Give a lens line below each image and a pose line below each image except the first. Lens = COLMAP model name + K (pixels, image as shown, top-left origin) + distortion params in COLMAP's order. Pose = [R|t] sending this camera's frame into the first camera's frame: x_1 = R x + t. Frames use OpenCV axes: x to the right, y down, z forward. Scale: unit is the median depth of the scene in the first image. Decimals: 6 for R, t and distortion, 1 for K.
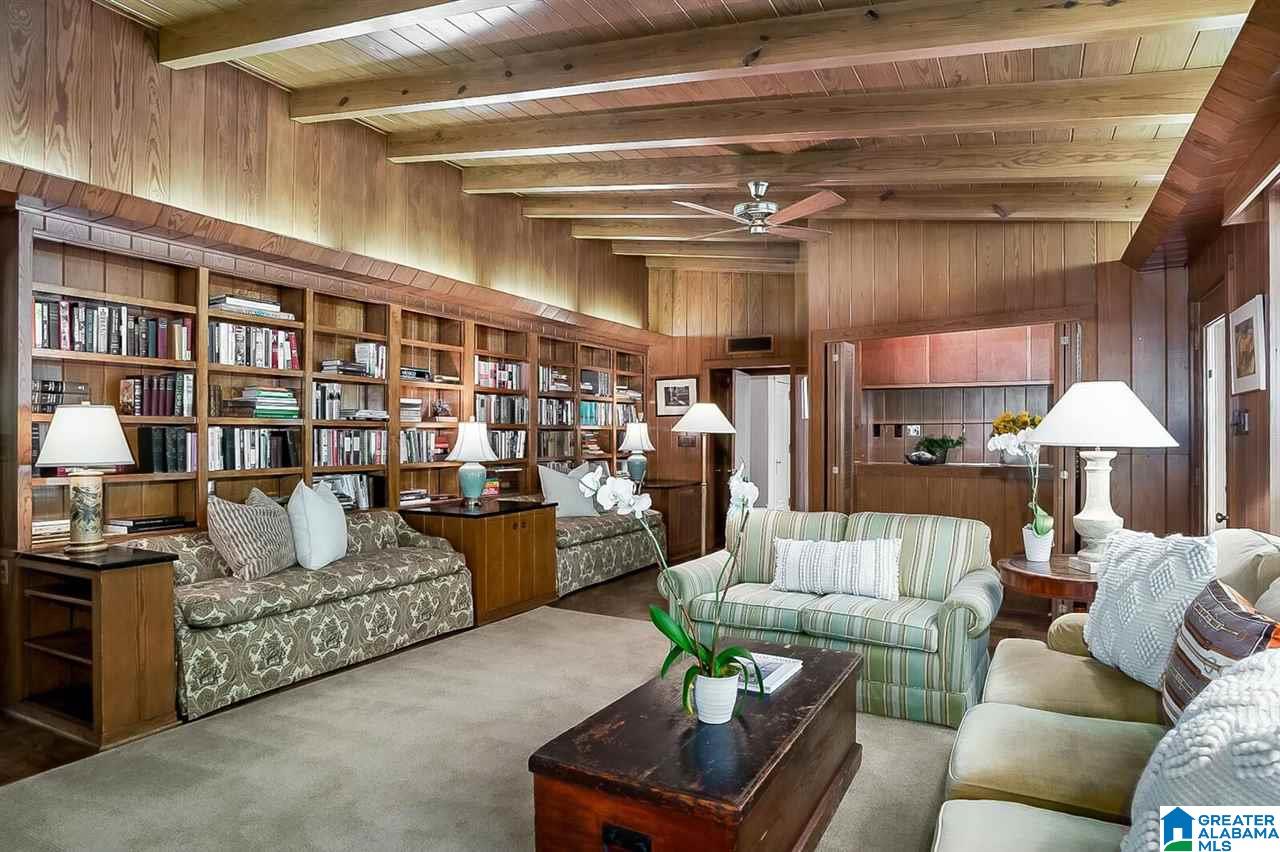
lens RADIAL K [[729.7, 0, 646.1], [0, 729.7, 434.2], [0, 0, 1]] dist [0.001726, 0.000048]
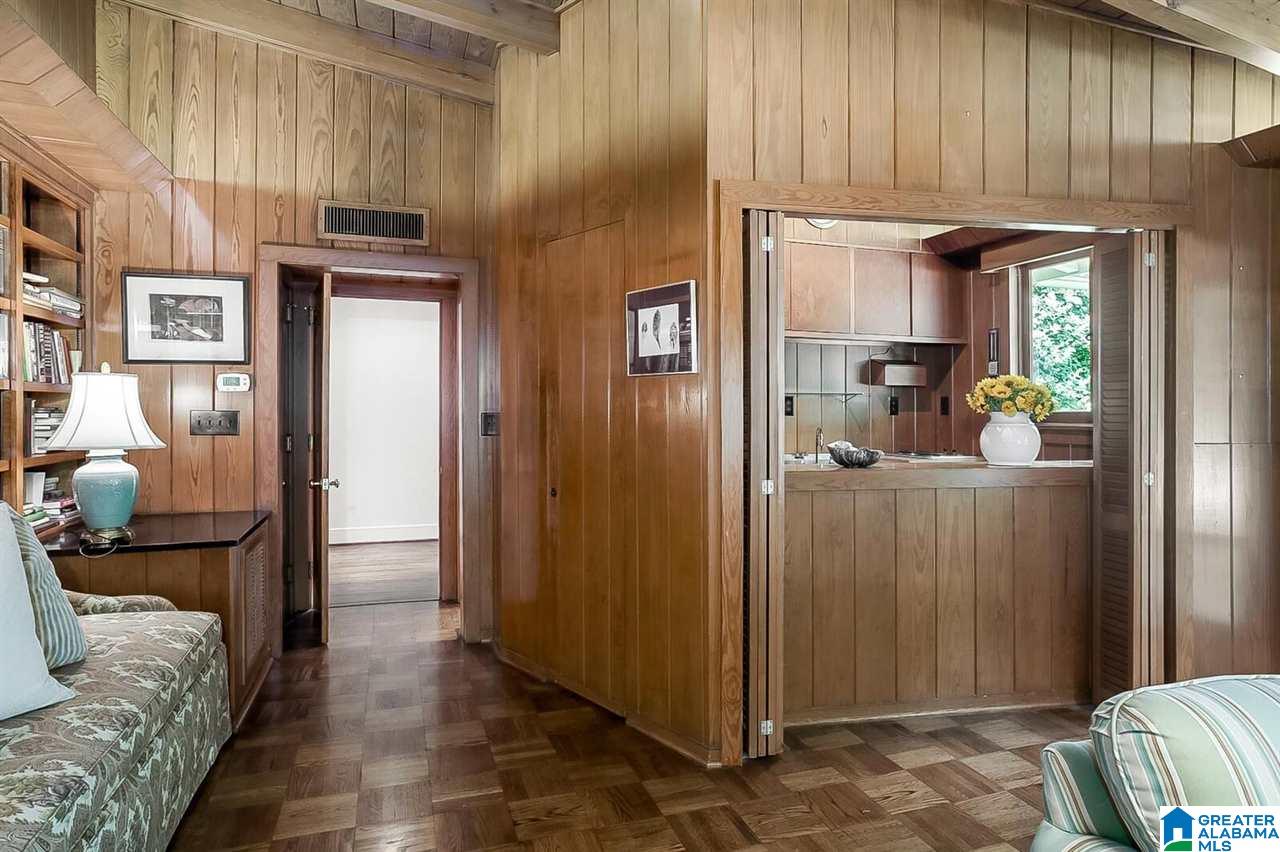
lens RADIAL K [[744.1, 0, 648.9], [0, 744.1, 424.7], [0, 0, 1]] dist [-0.035406, 0.016039]
pose [[0.670466, -0.008516, 0.741891, -0.101489], [-0.007569, 0.999804, 0.018316, 0.001054], [-0.741902, -0.017896, 0.670270, 0.530242]]
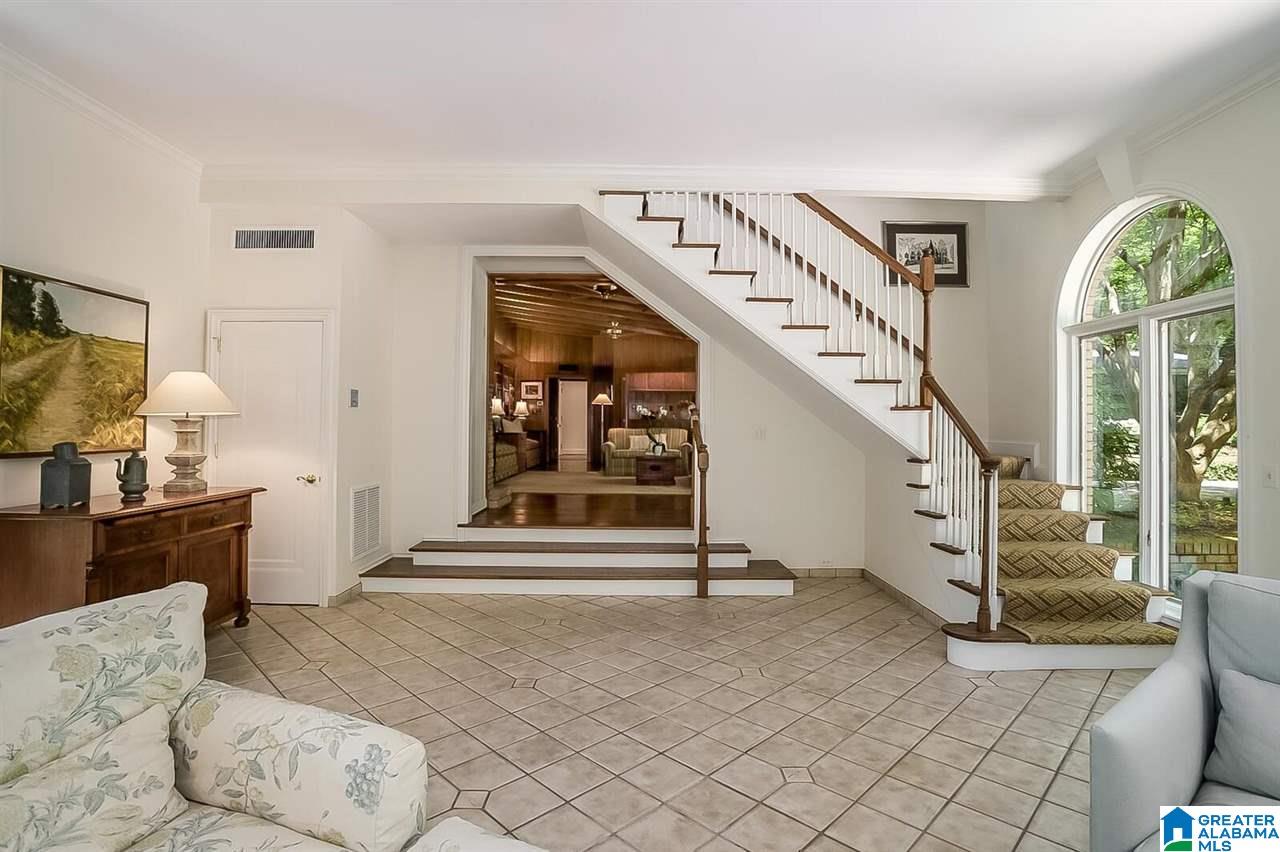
lens RADIAL K [[634.0, 0, 637.8], [0, 634.0, 427.4], [0, 0, 1]] dist [-0.022806, 0.000084]
pose [[0.876465, 0.003471, 0.481453, -0.594845], [-0.008443, 0.999931, 0.008161, 0.039832], [-0.481391, -0.011217, 0.876434, -0.783643]]
